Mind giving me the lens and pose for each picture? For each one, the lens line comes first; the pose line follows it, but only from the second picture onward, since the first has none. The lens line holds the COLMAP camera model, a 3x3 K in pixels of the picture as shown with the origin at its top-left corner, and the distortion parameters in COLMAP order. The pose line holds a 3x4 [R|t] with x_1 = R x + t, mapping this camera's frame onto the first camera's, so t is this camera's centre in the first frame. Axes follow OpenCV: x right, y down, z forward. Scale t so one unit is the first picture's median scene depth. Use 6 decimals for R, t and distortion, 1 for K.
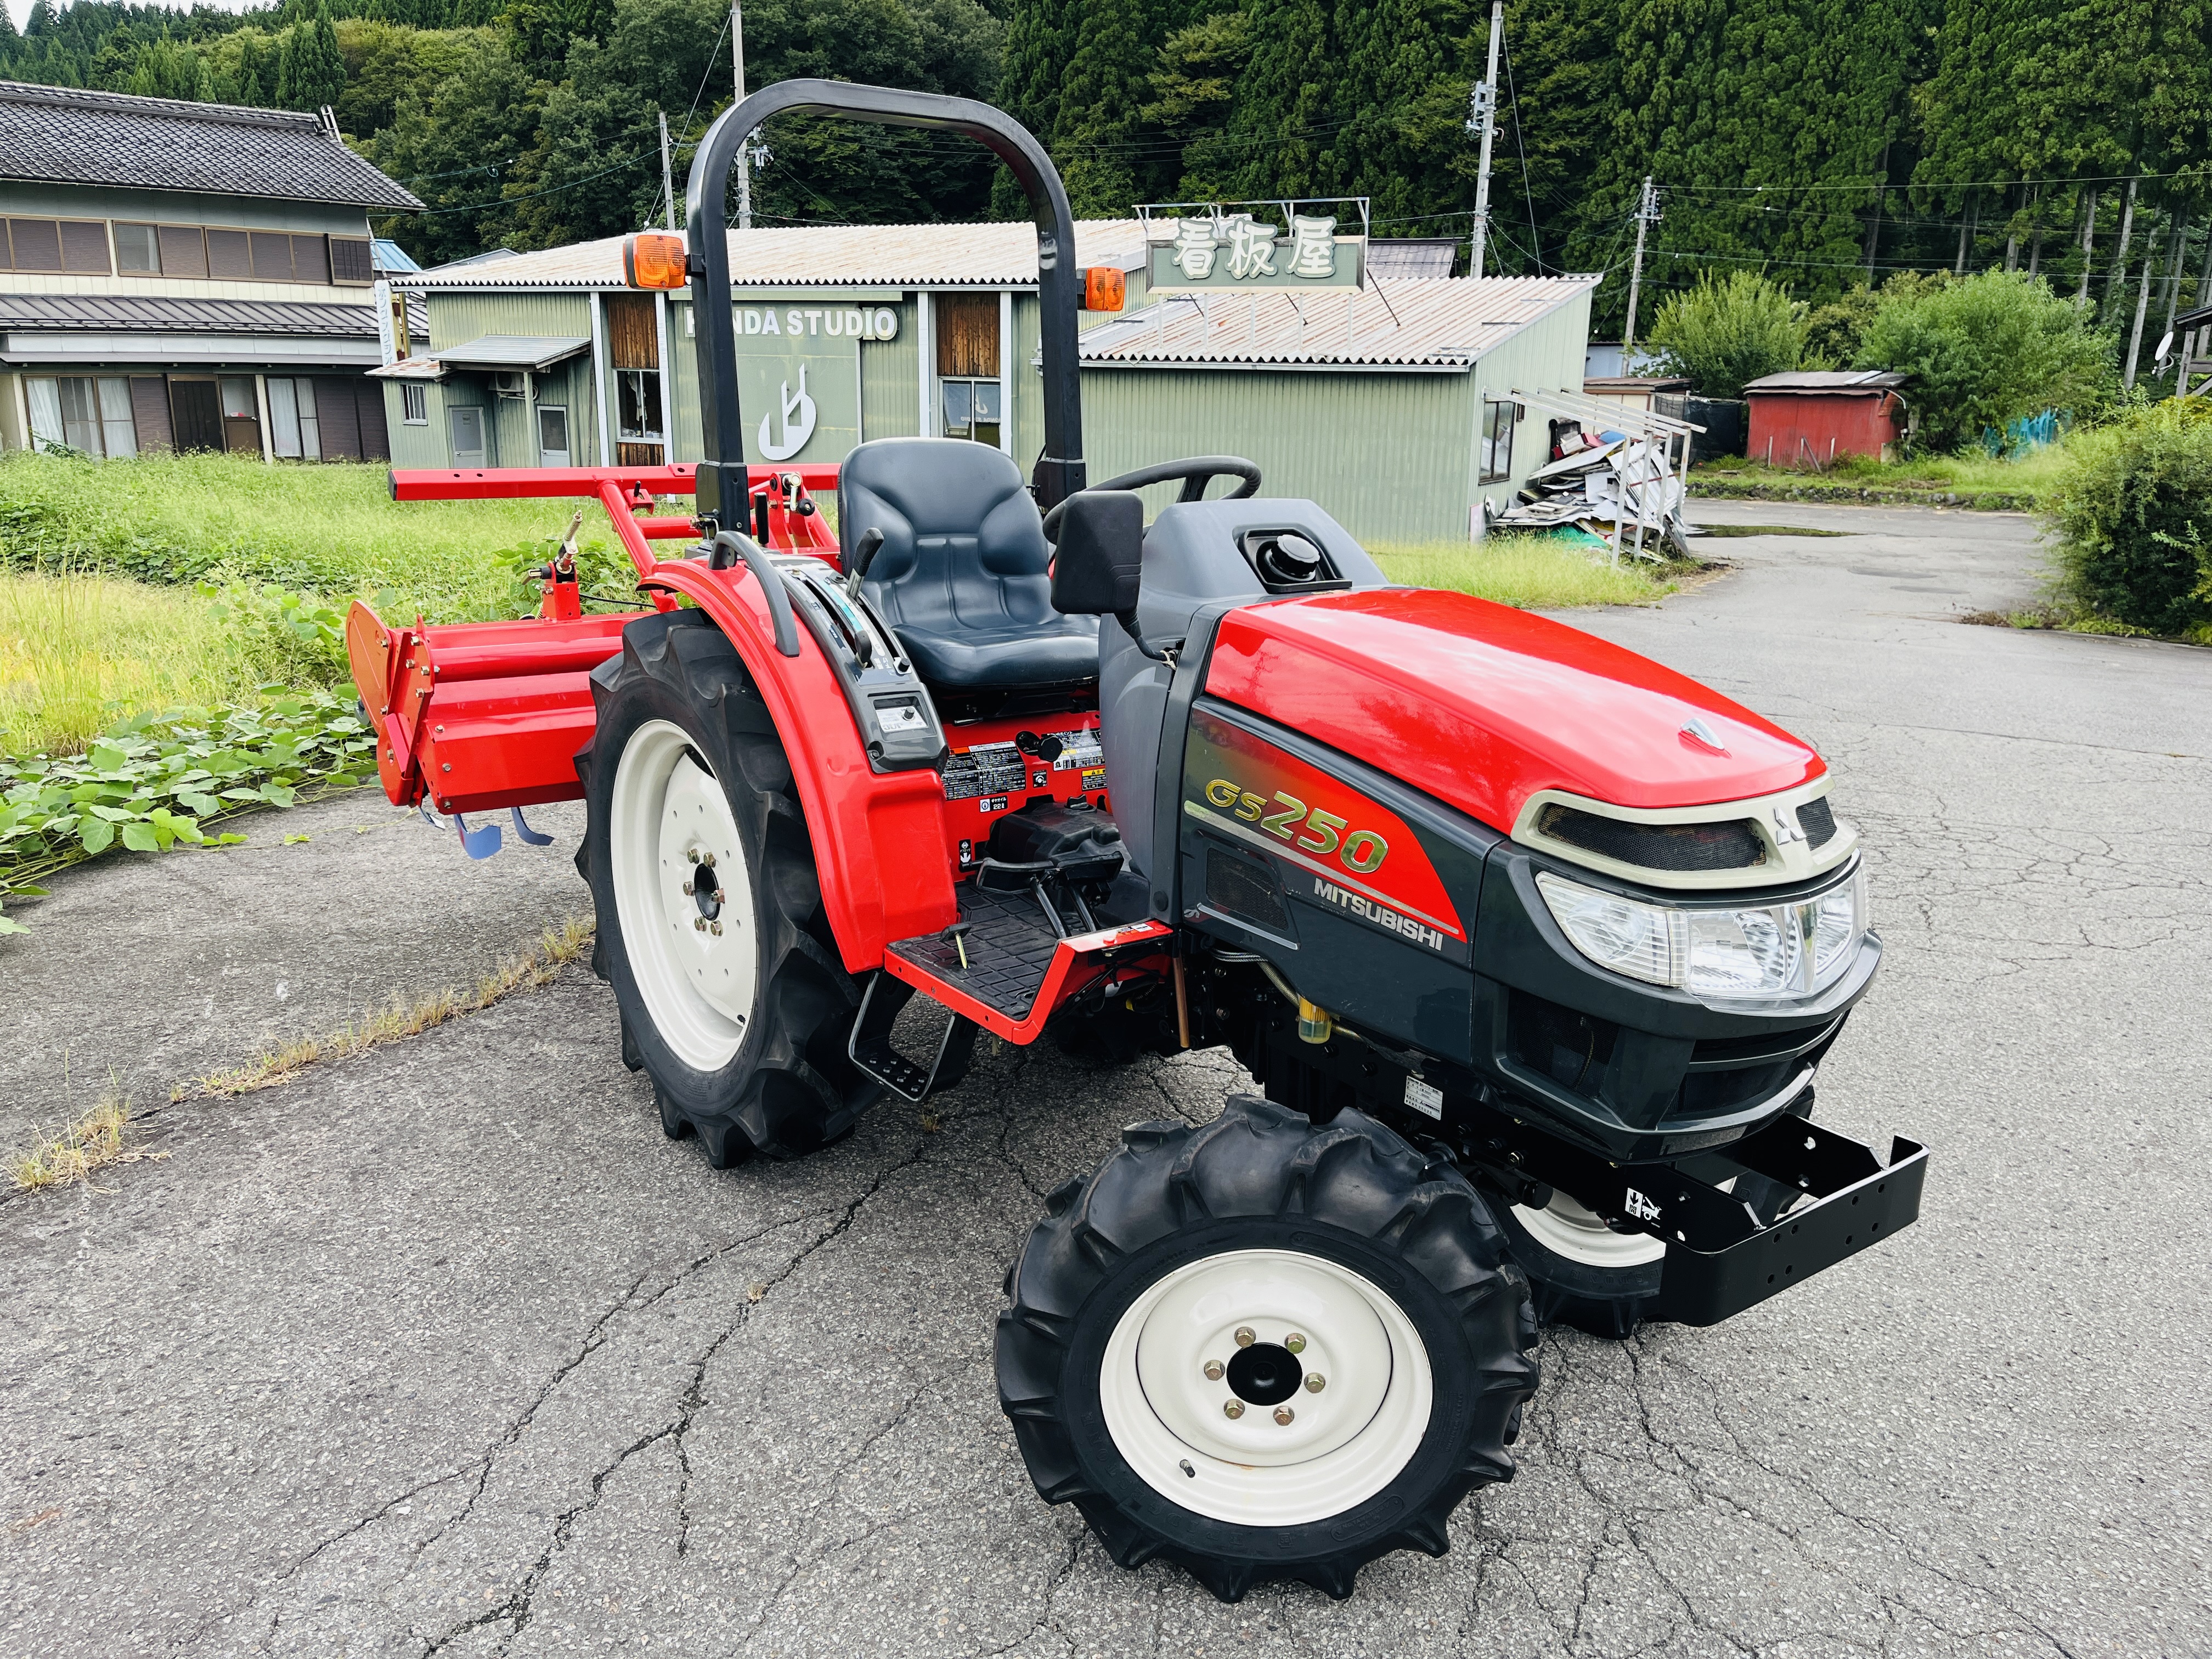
lens RADIAL K [[1717.3, 0, 1175.5], [0, 1717.3, 838.9], [0, 0, 1]] dist [0.012854, -0.045066]
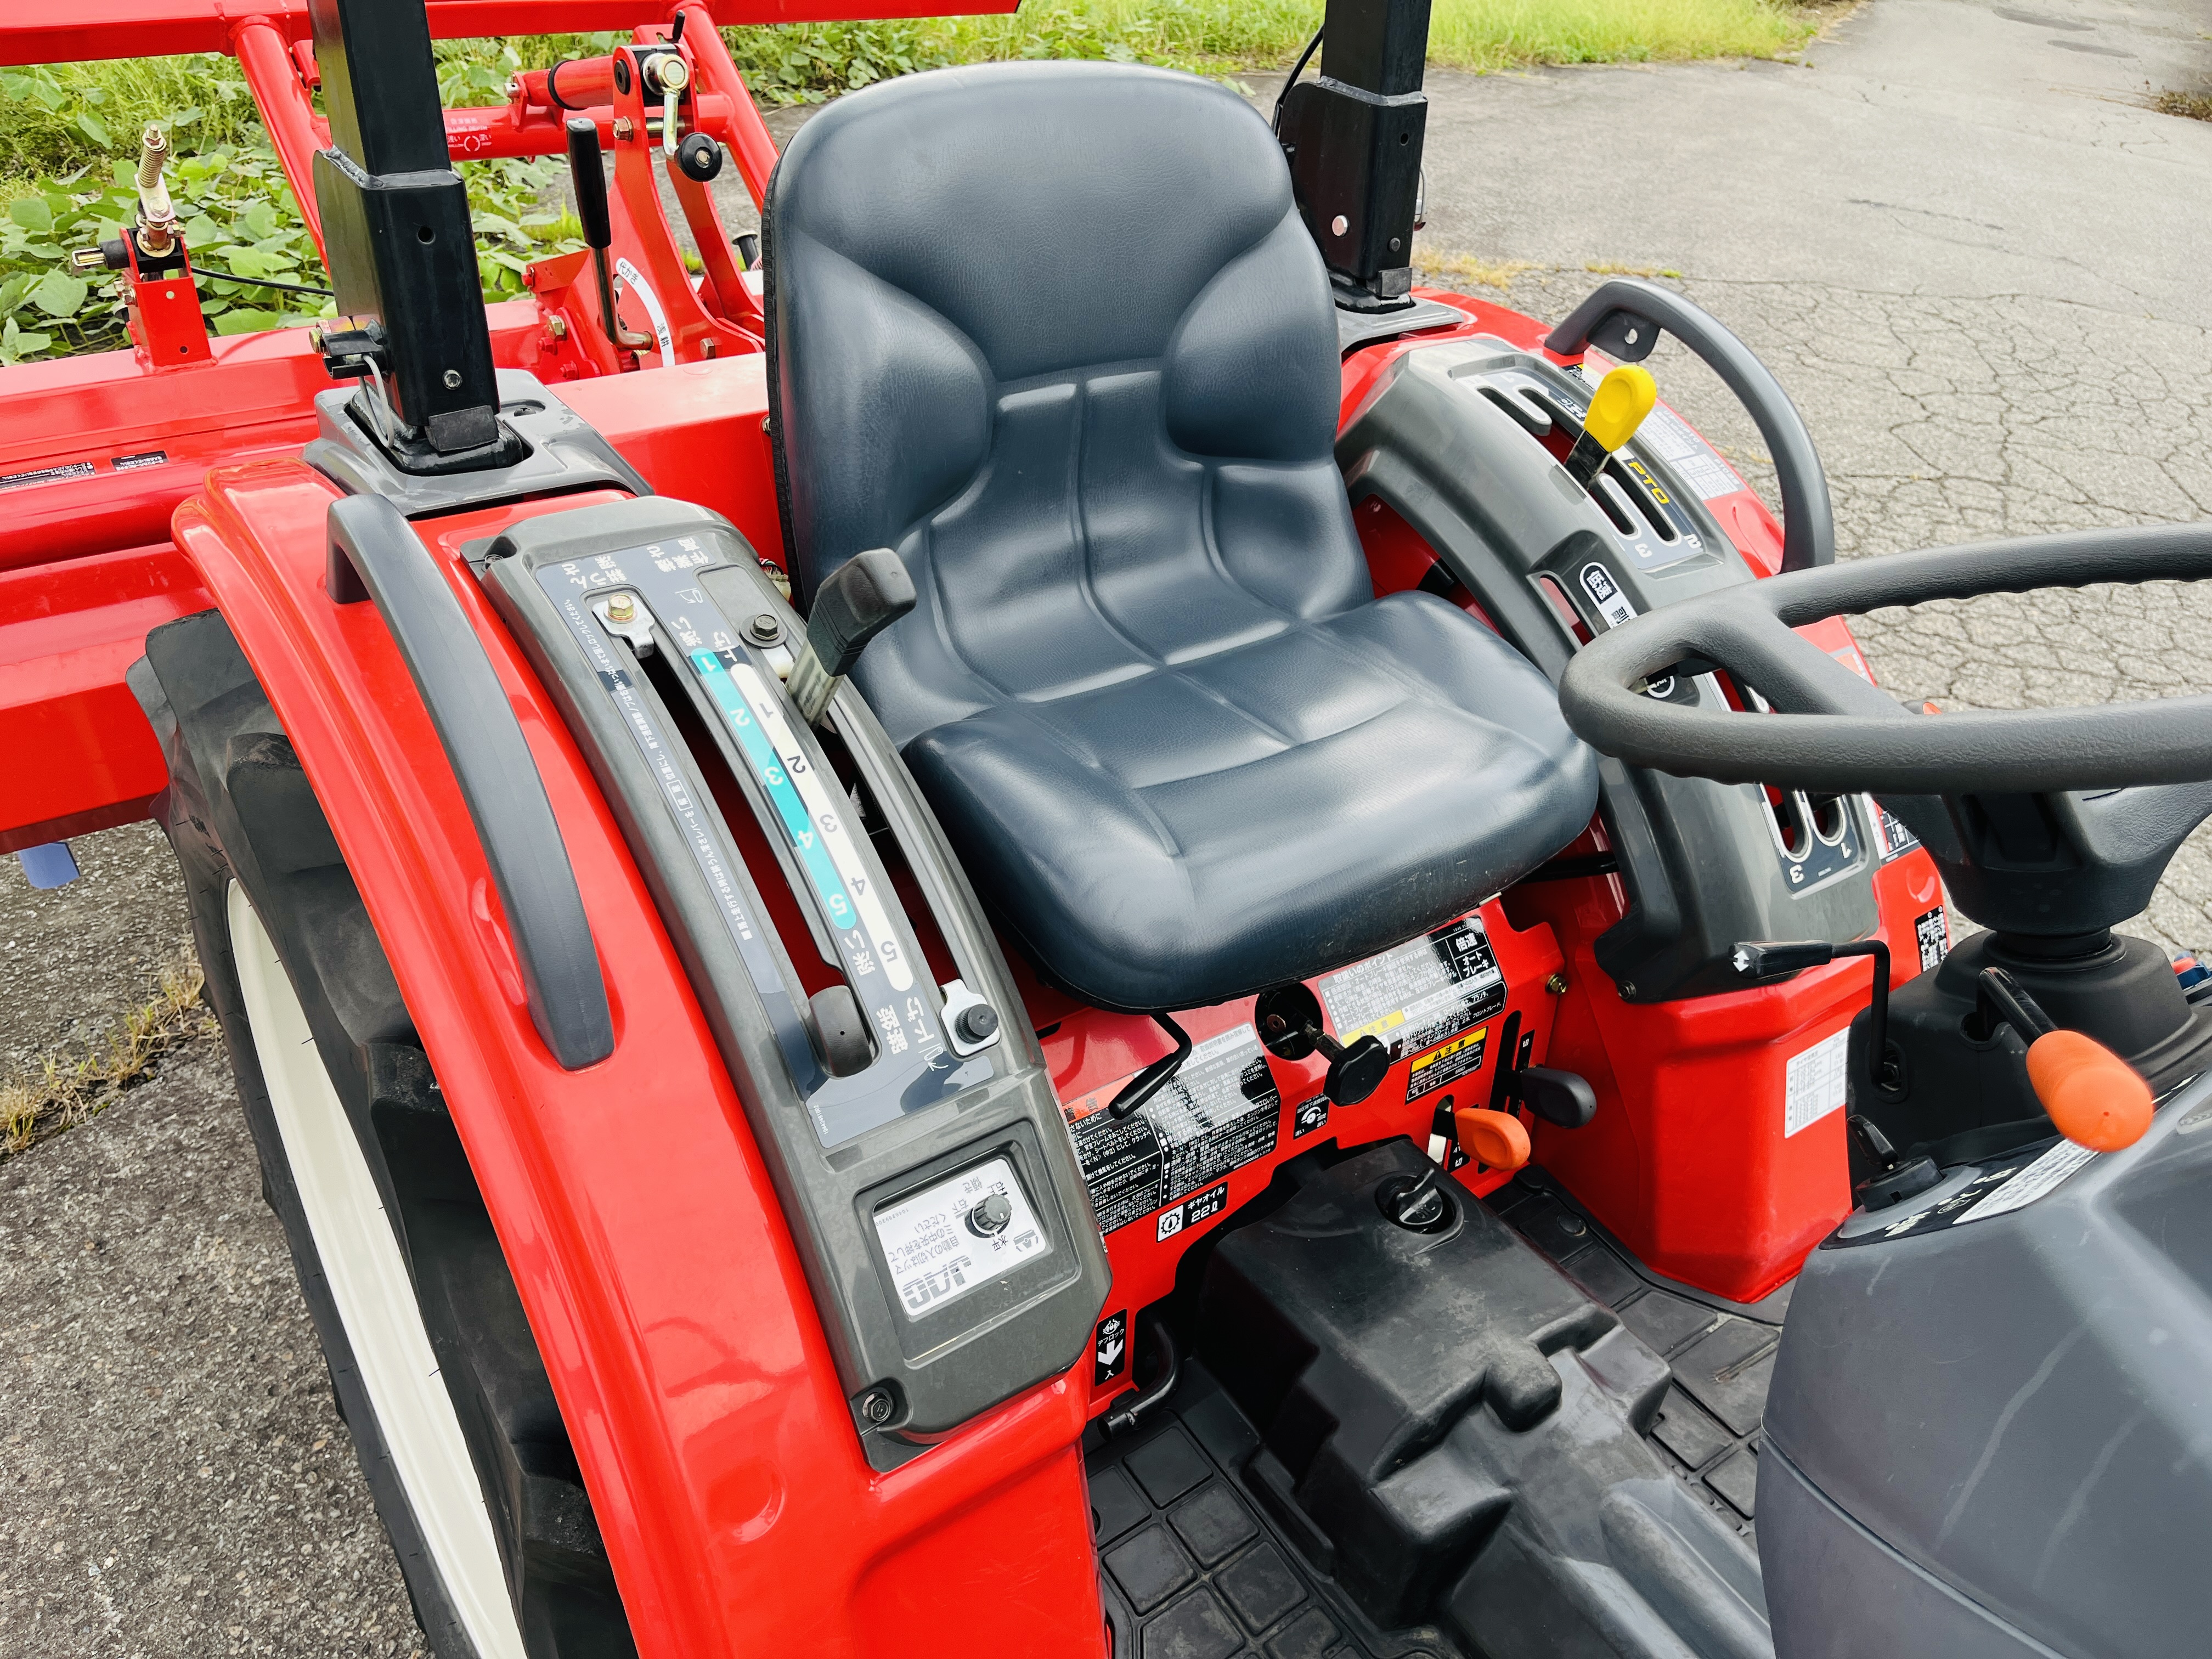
lens RADIAL K [[1647.9, 0, 1106.0], [0, 1647.9, 829.5], [0, 0, 1]] dist [0.086976, -0.120328]
pose [[0.997840, 0.064715, -0.011253, -0.048135], [-0.057384, 0.942193, 0.330120, -0.081416], [0.031966, -0.328762, 0.943872, 0.265701]]
